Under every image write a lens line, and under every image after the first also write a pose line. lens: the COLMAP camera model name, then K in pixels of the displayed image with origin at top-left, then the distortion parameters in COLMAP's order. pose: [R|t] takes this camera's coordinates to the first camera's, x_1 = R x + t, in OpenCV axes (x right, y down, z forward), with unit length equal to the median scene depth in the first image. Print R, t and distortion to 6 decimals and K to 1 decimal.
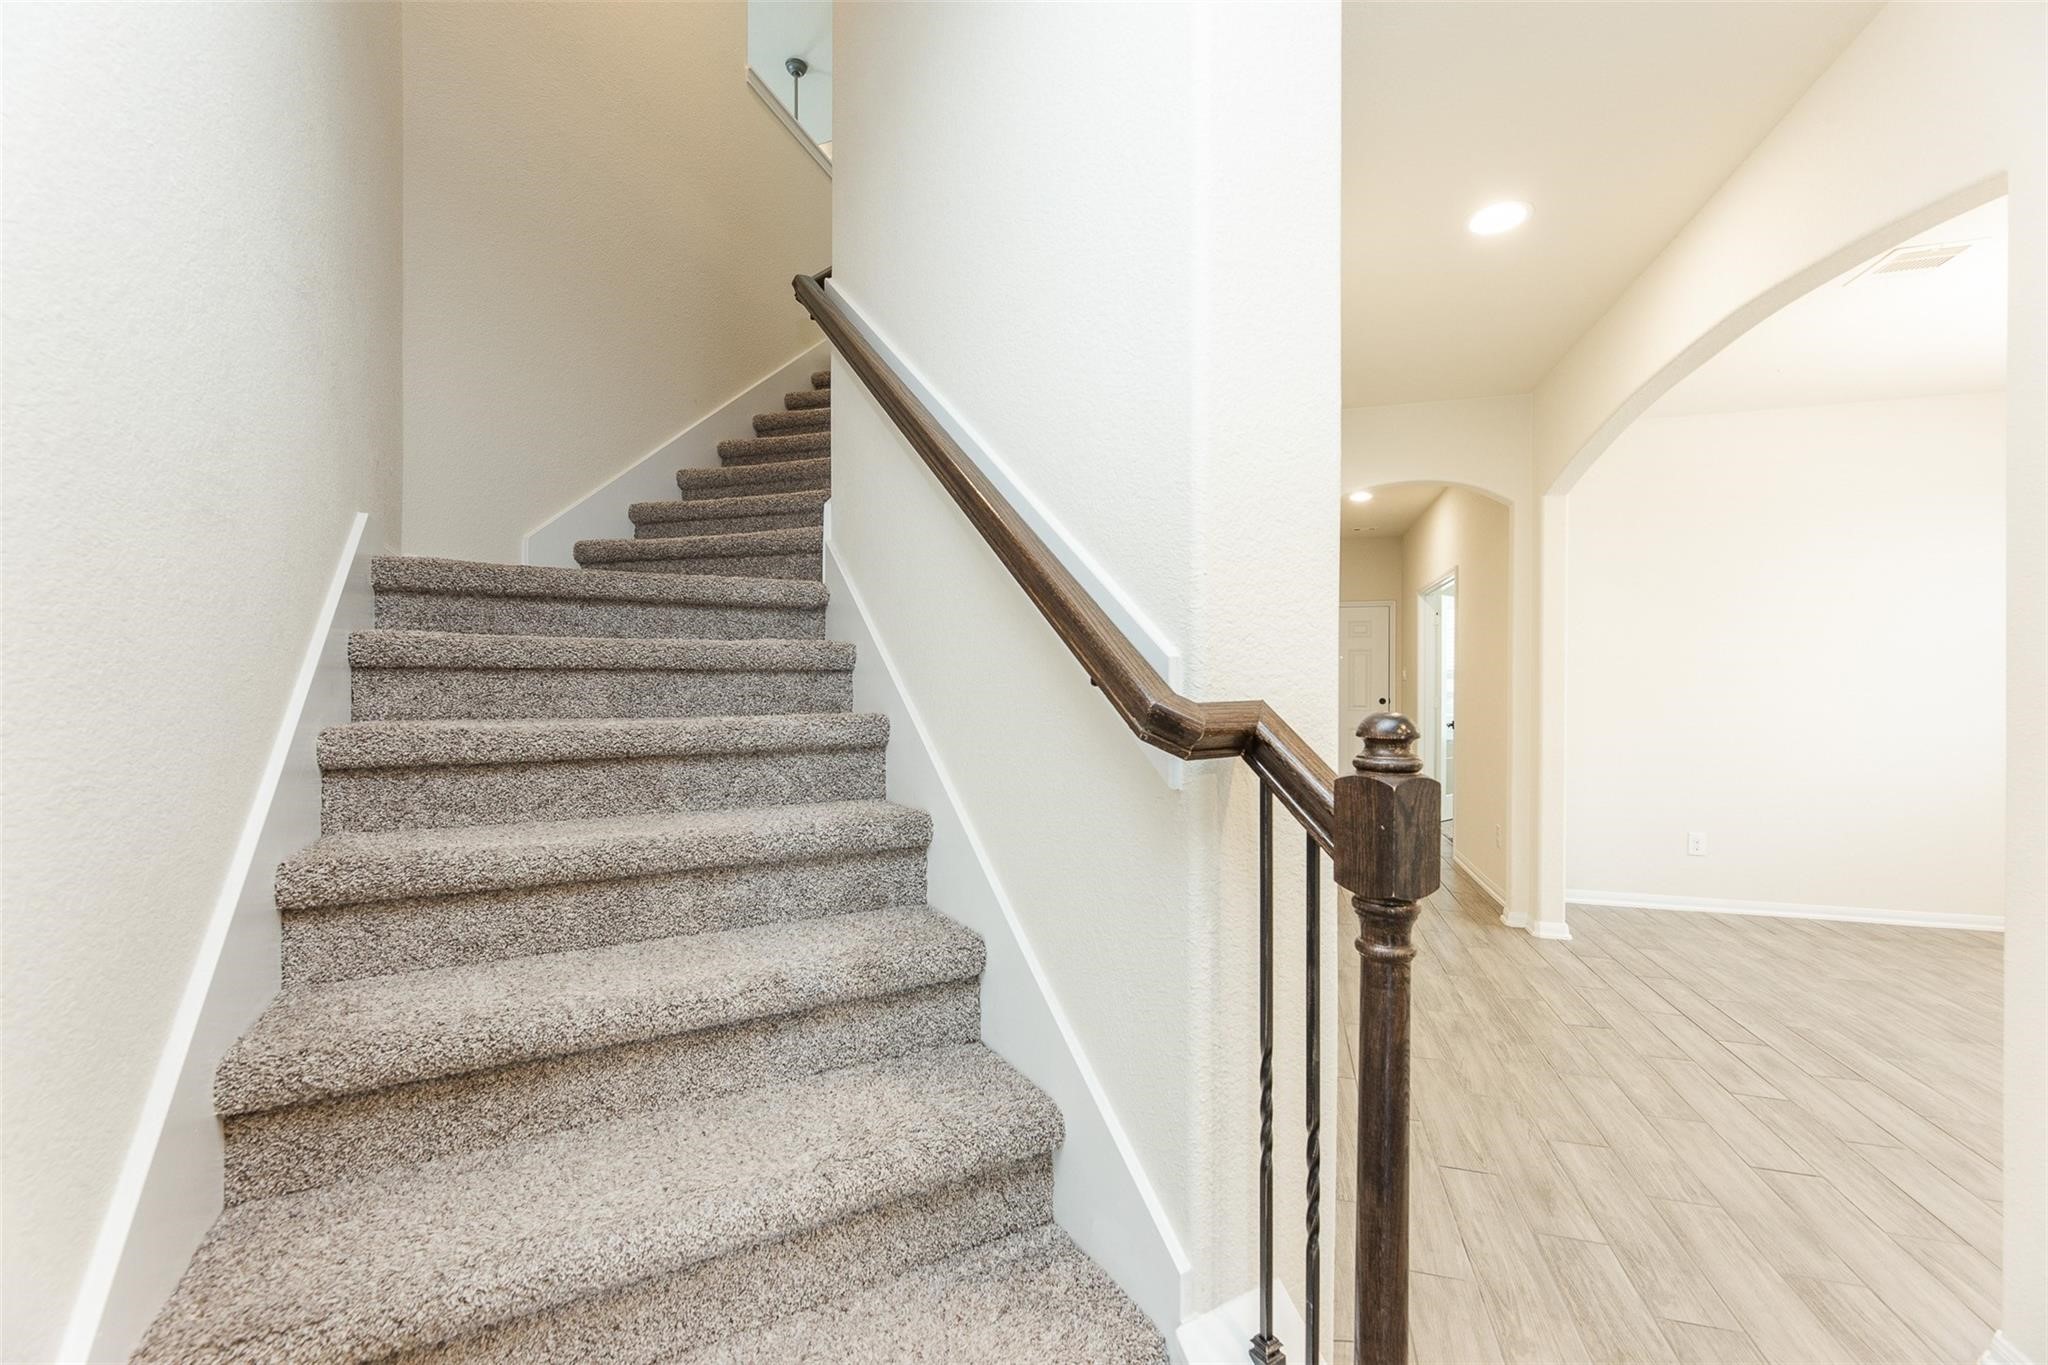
lens RADIAL K [[831.1, 0, 1020.9], [0, 831.1, 689.9], [0, 0, 1]] dist [0.003867, -0.000188]
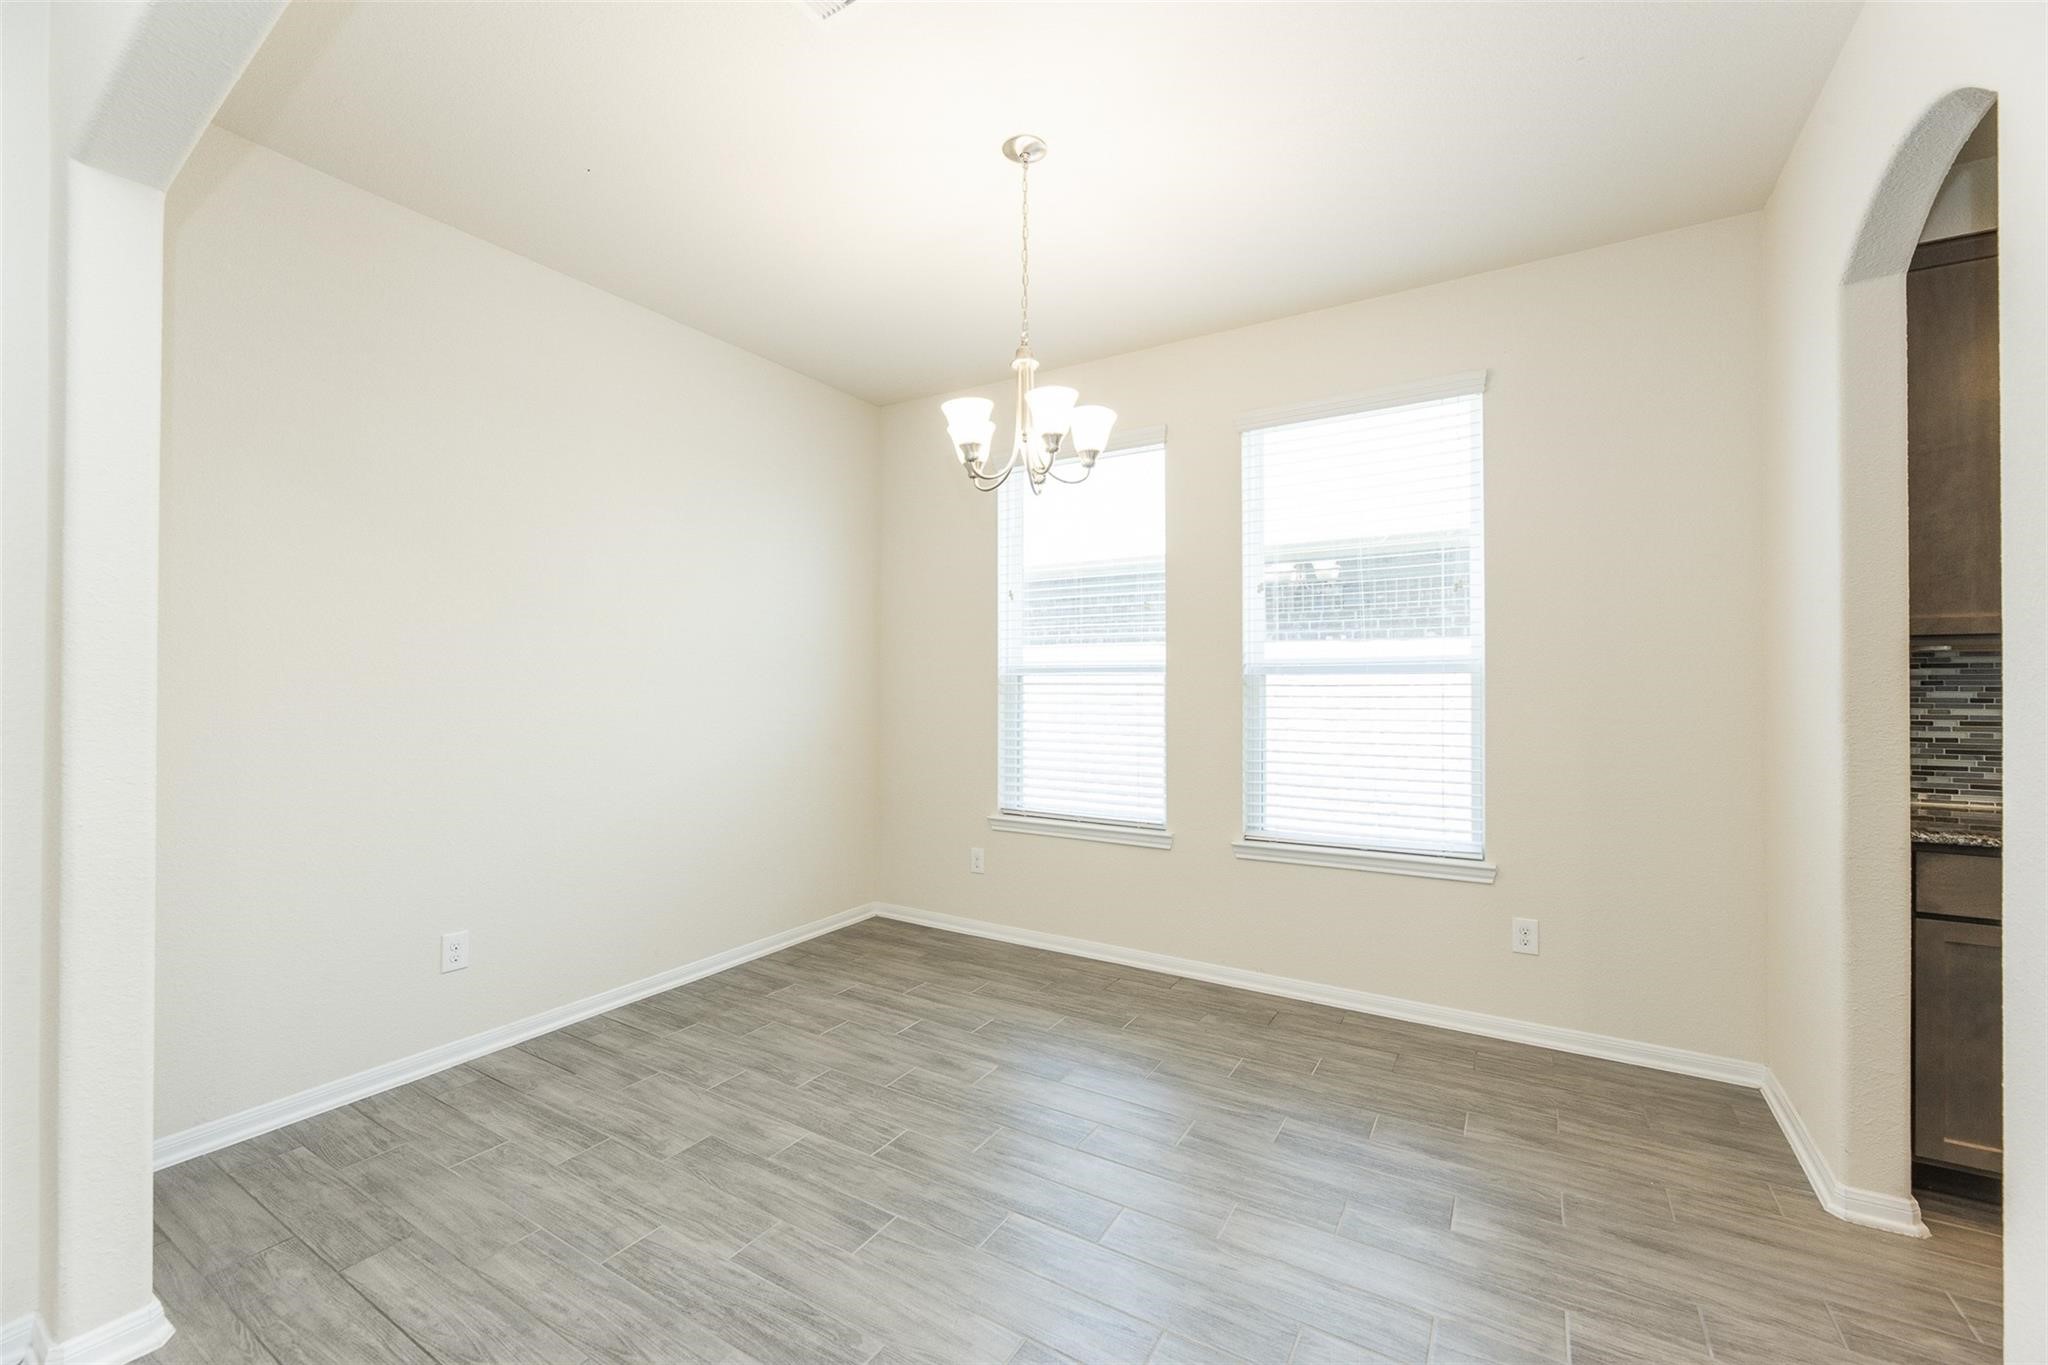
lens RADIAL K [[831.1, 0, 1042.8], [0, 831.1, 640.4], [0, 0, 1]] dist [0.003867, -0.000188]
pose [[0.243114, 0.042954, 0.969046, 0.528453], [0.009165, 0.998873, -0.046576, -0.011602], [-0.969955, 0.020205, 0.242446, 0.721533]]
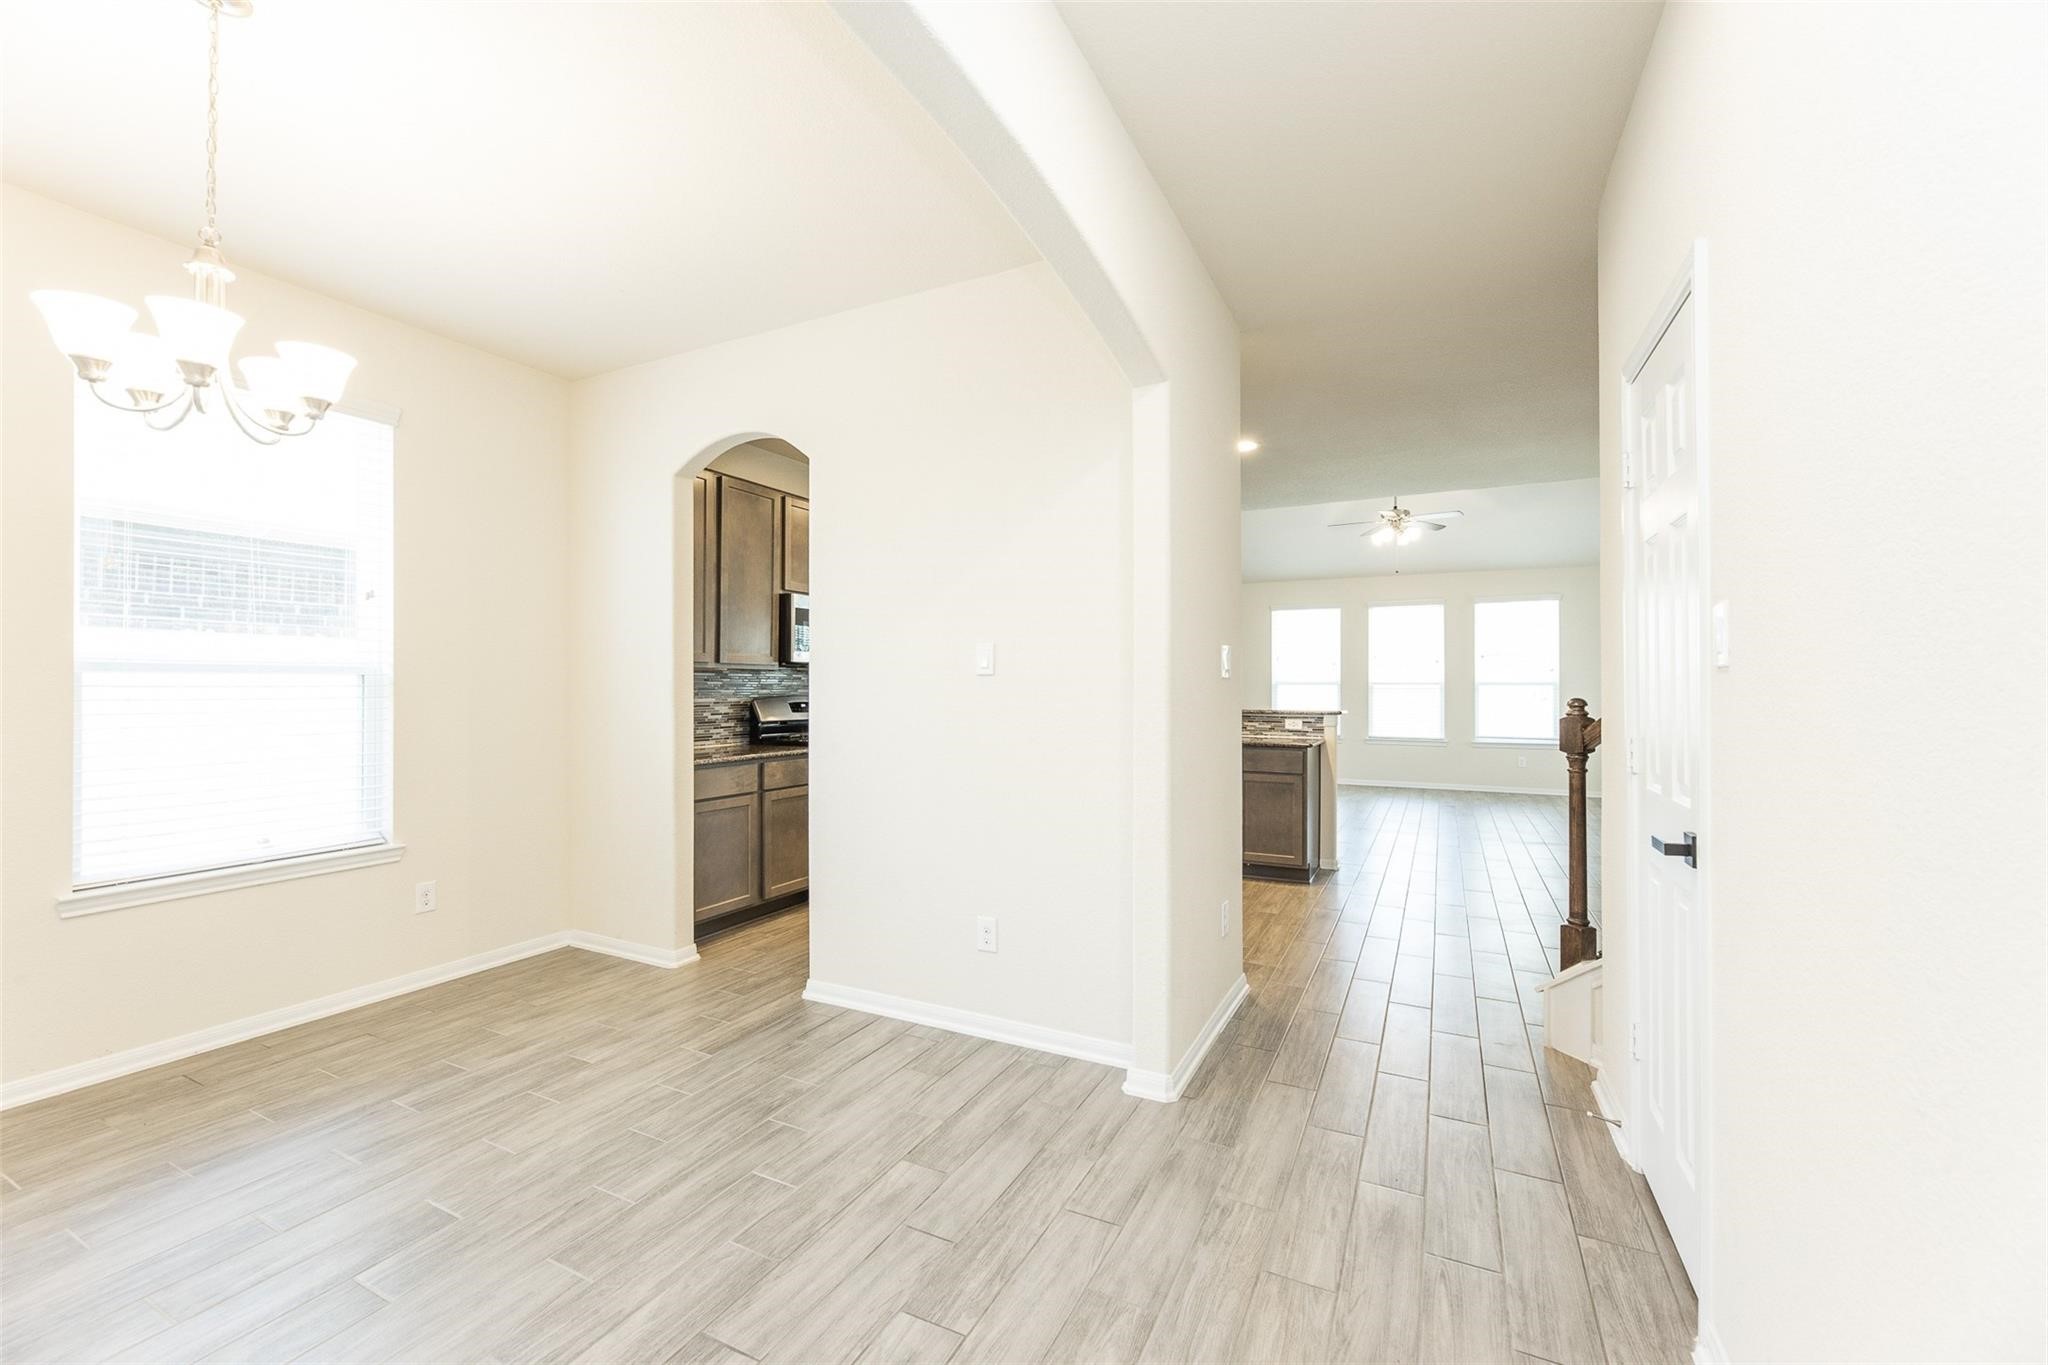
lens RADIAL K [[831.1, 0, 1027.4], [0, 831.1, 685.3], [0, 0, 1]] dist [0.003867, -0.000188]
pose [[-0.984843, -0.008029, 0.173264, 0.626879], [-0.006895, 0.999951, 0.007147, -0.009152], [-0.173313, 0.005844, -0.984849, 1.435252]]
